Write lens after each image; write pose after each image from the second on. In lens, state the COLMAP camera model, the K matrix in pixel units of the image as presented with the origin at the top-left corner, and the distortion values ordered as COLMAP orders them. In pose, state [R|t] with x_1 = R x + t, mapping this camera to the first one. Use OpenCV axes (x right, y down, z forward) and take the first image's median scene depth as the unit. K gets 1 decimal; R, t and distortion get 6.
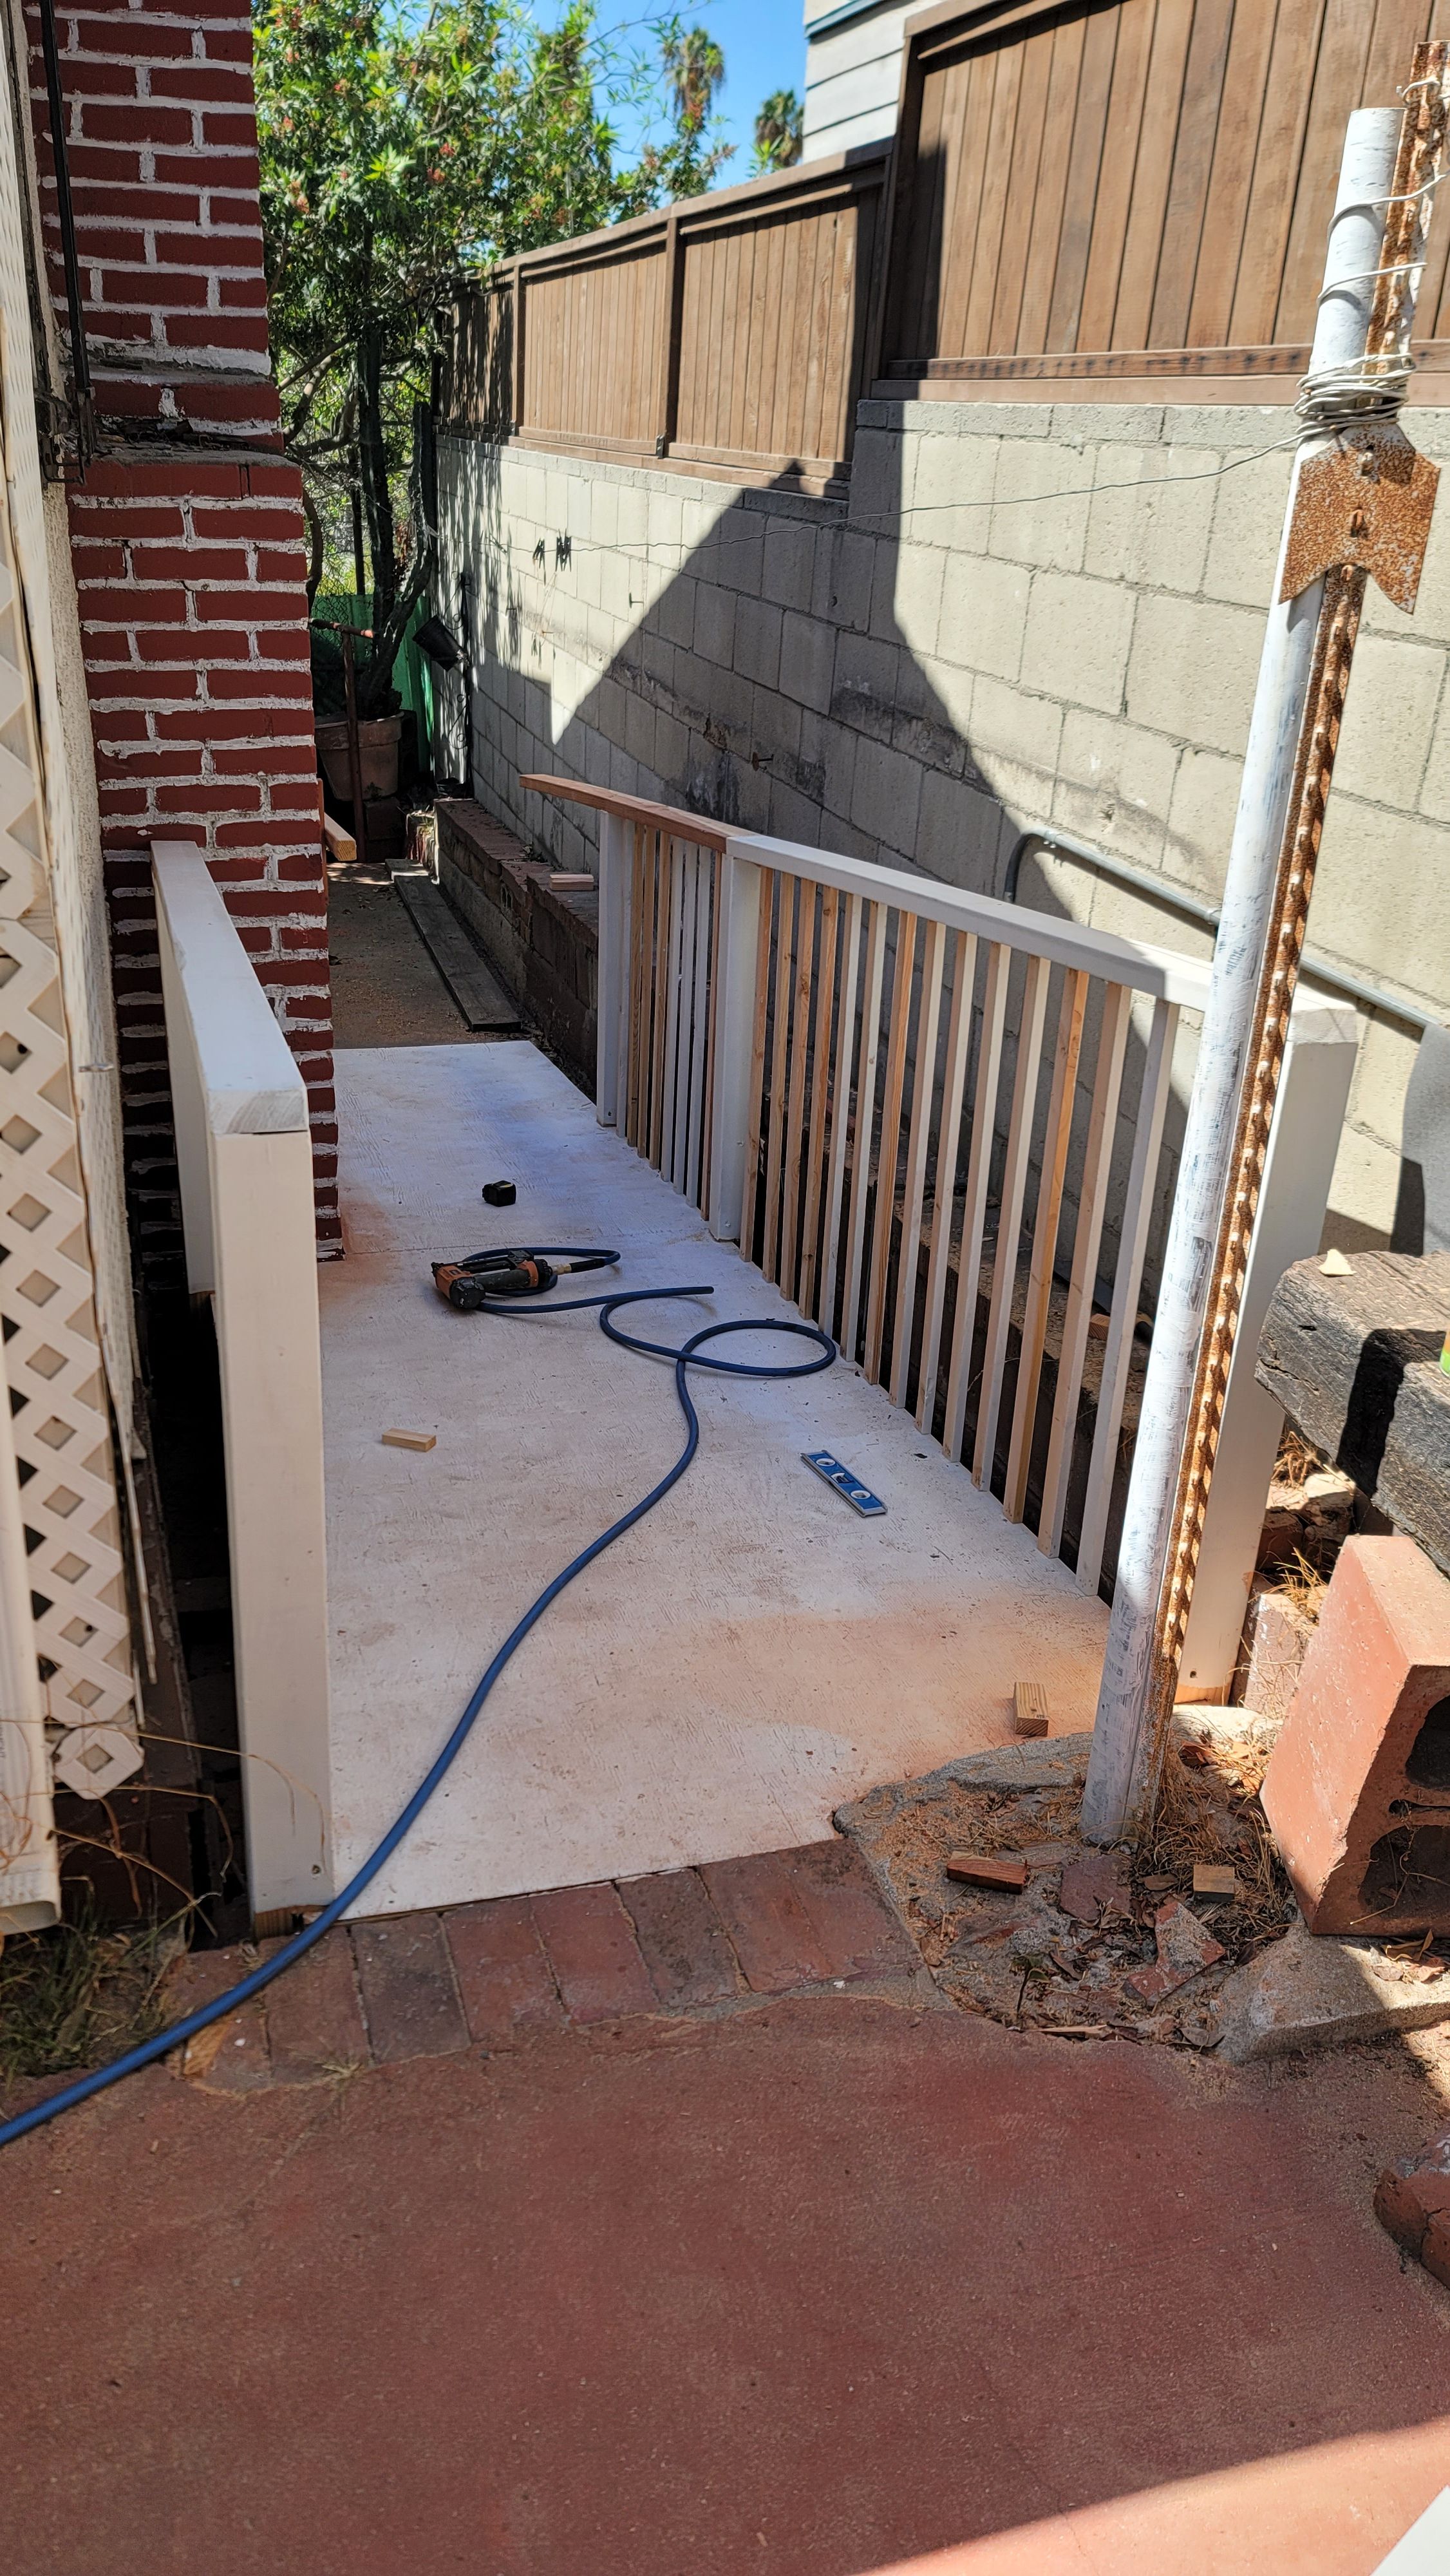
lens RADIAL K [[1887.4, 0, 674.9], [0, 1887.4, 1332.9], [0, 0, 1]] dist [0.089427, -0.087336]
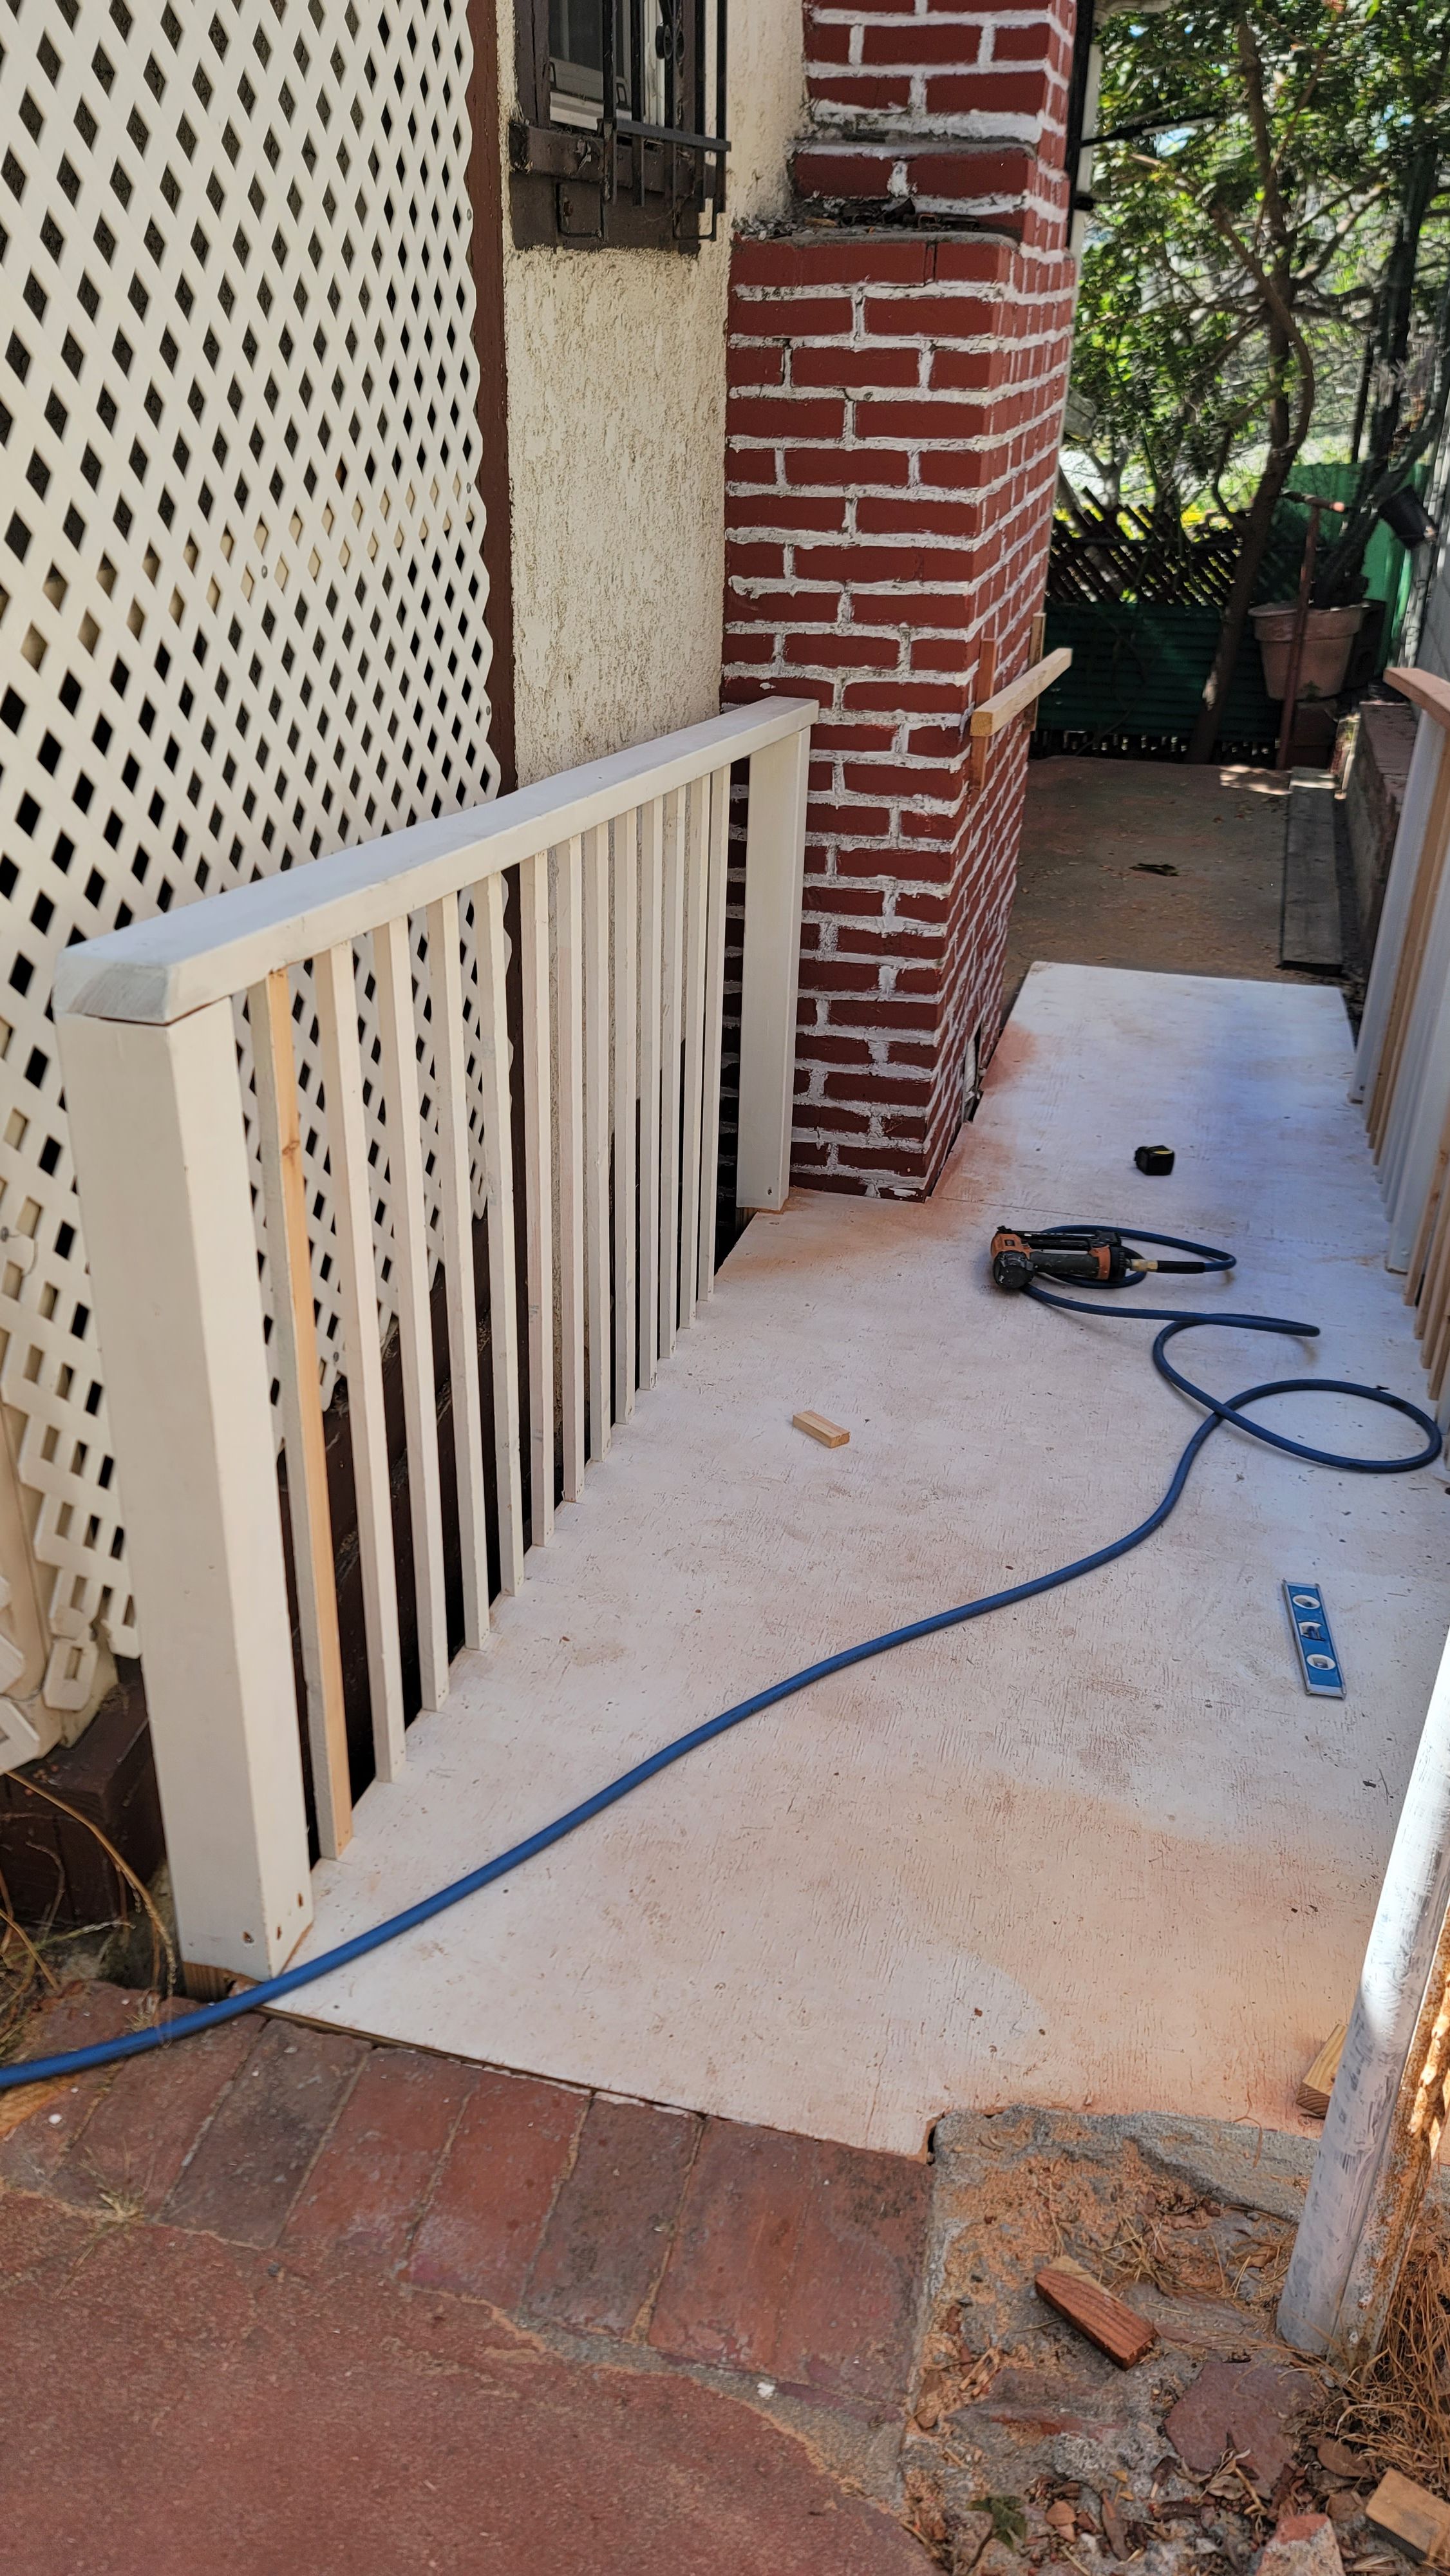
lens RADIAL K [[1887.4, 0, 674.9], [0, 1887.4, 1332.9], [0, 0, 1]] dist [0.089427, -0.087336]
pose [[0.864645, 0.225985, -0.448687, 0.153565], [-0.205122, 0.974083, 0.095324, -0.046326], [0.458600, 0.009614, 0.888591, 0.202063]]
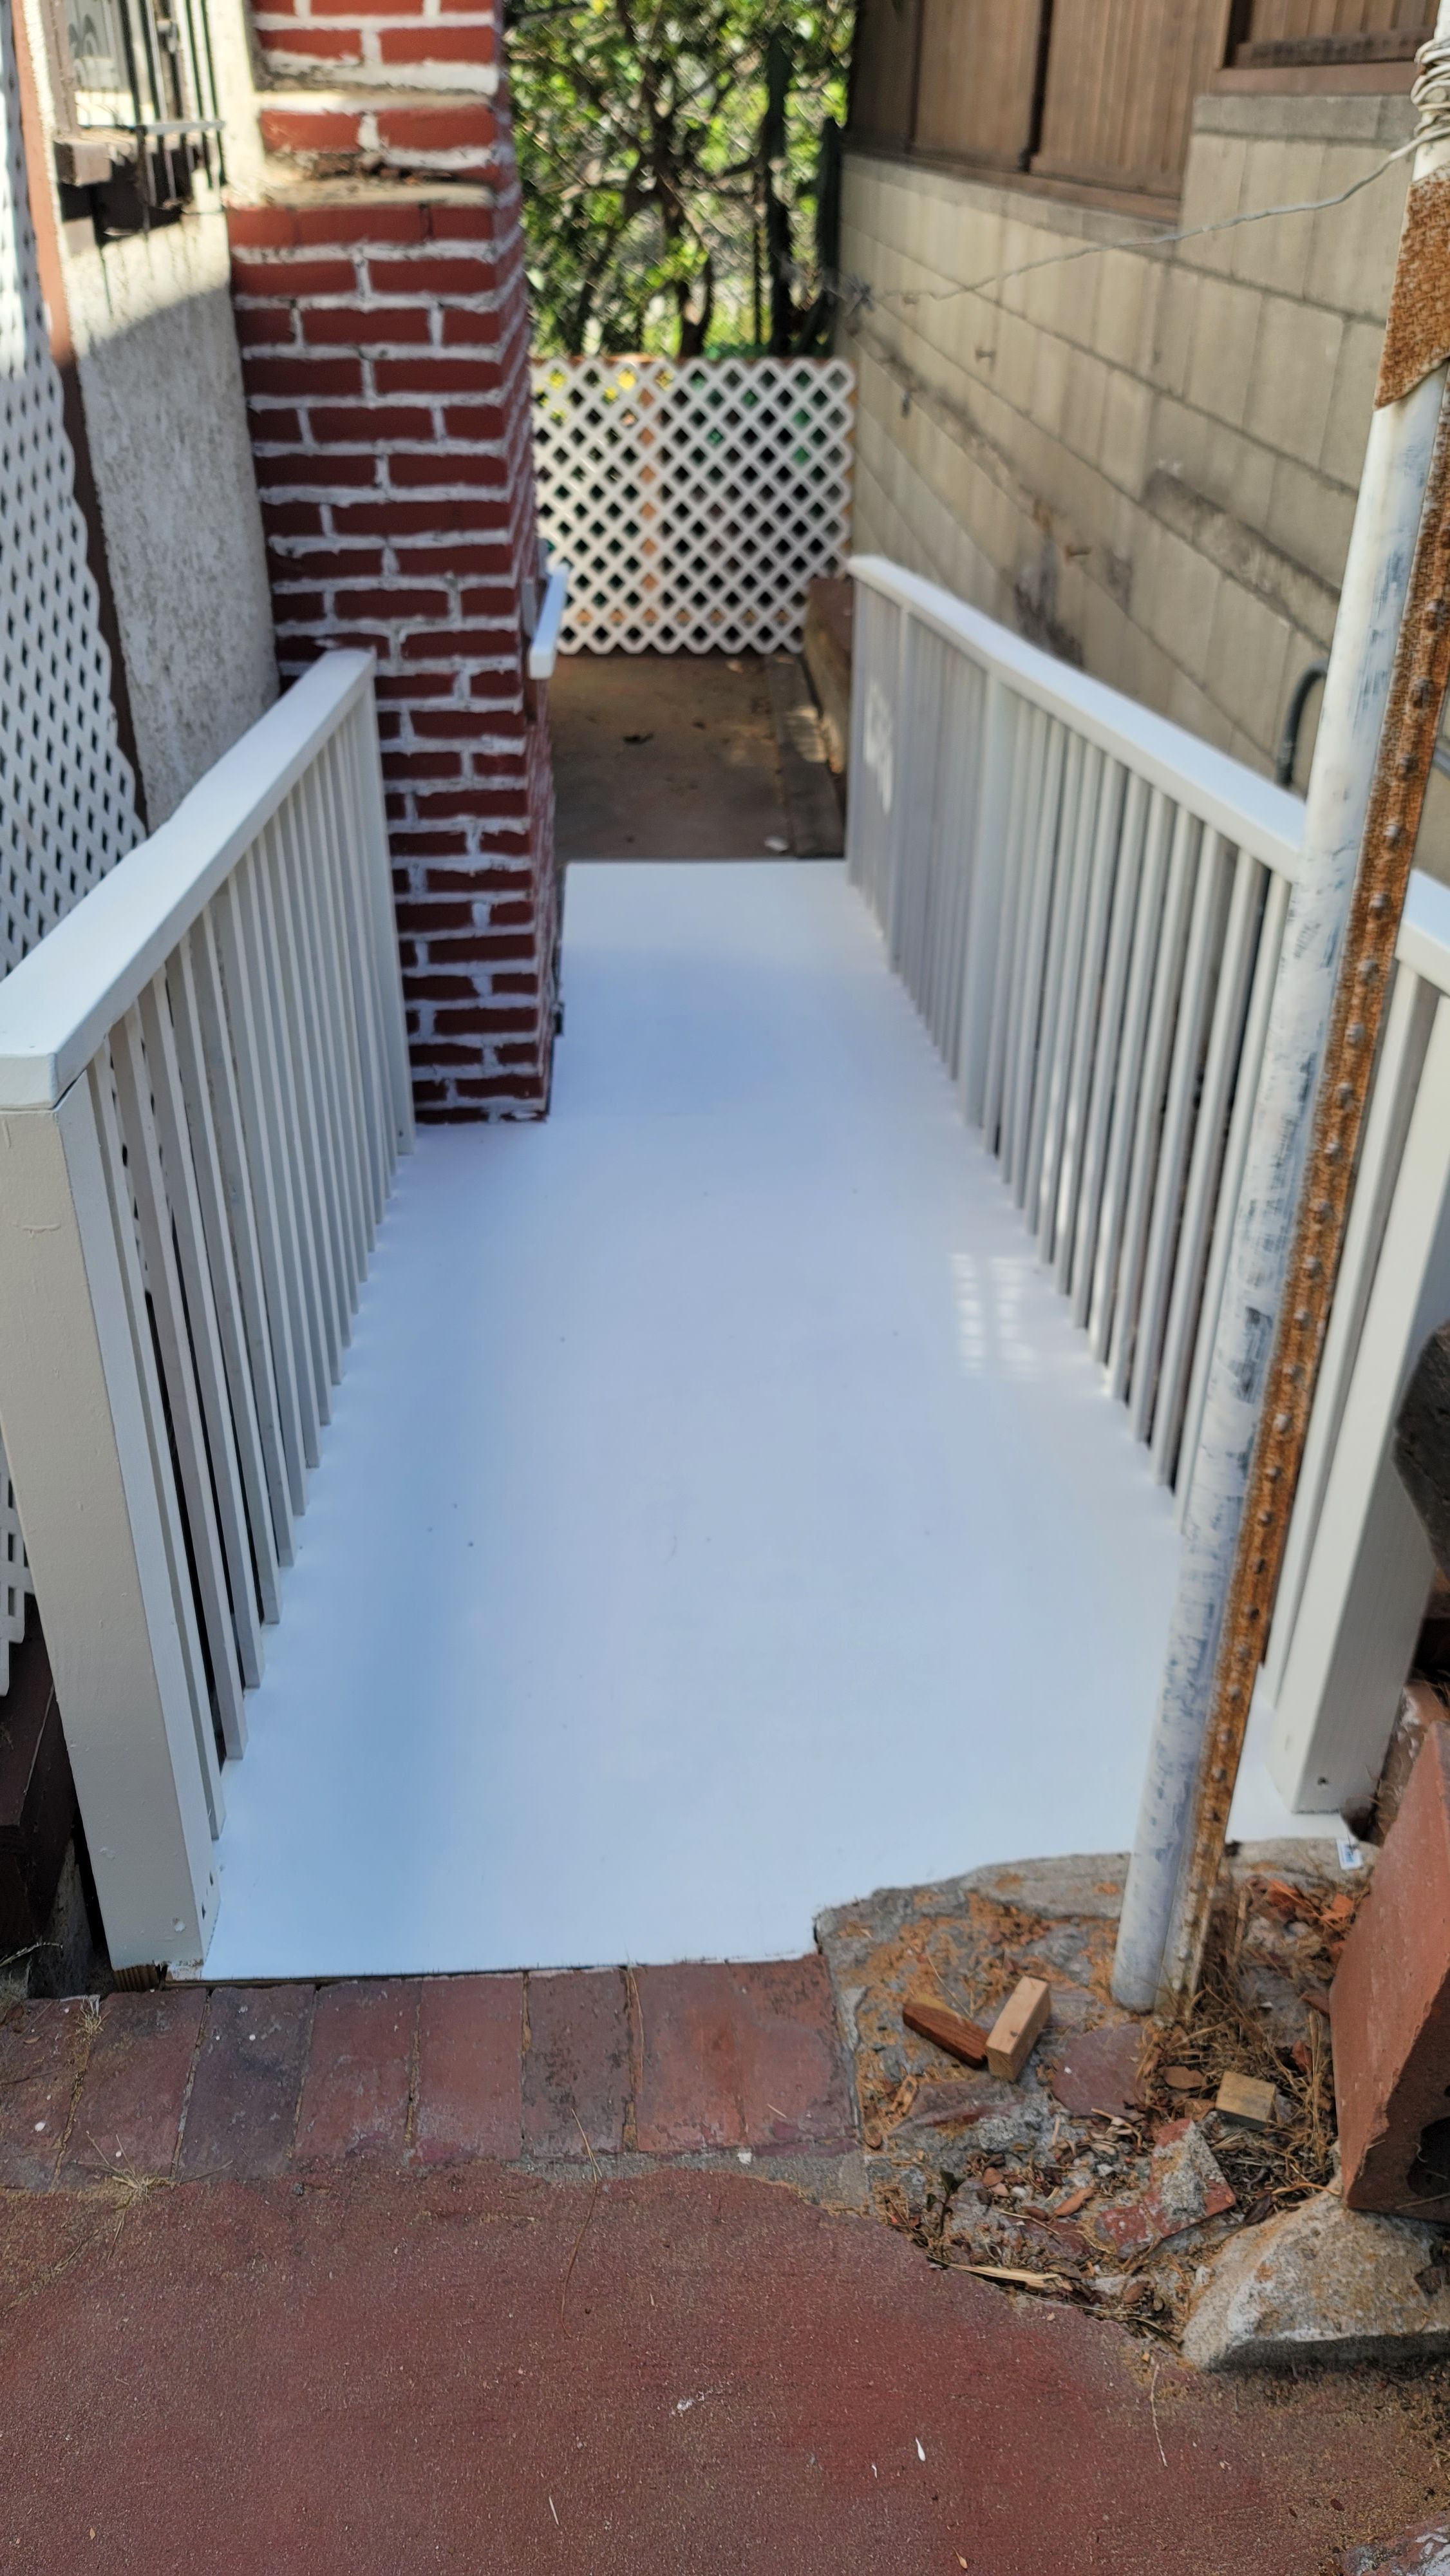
lens RADIAL K [[1910.8, 0, 719.1], [0, 1910.8, 1340.4], [0, 0, 1]] dist [0.038625, 0.007352]
pose [[0.976954, 0.088725, -0.194136, 0.112442], [-0.066459, 0.990745, 0.118354, -0.057259], [0.202841, -0.102724, 0.973809, 0.124115]]
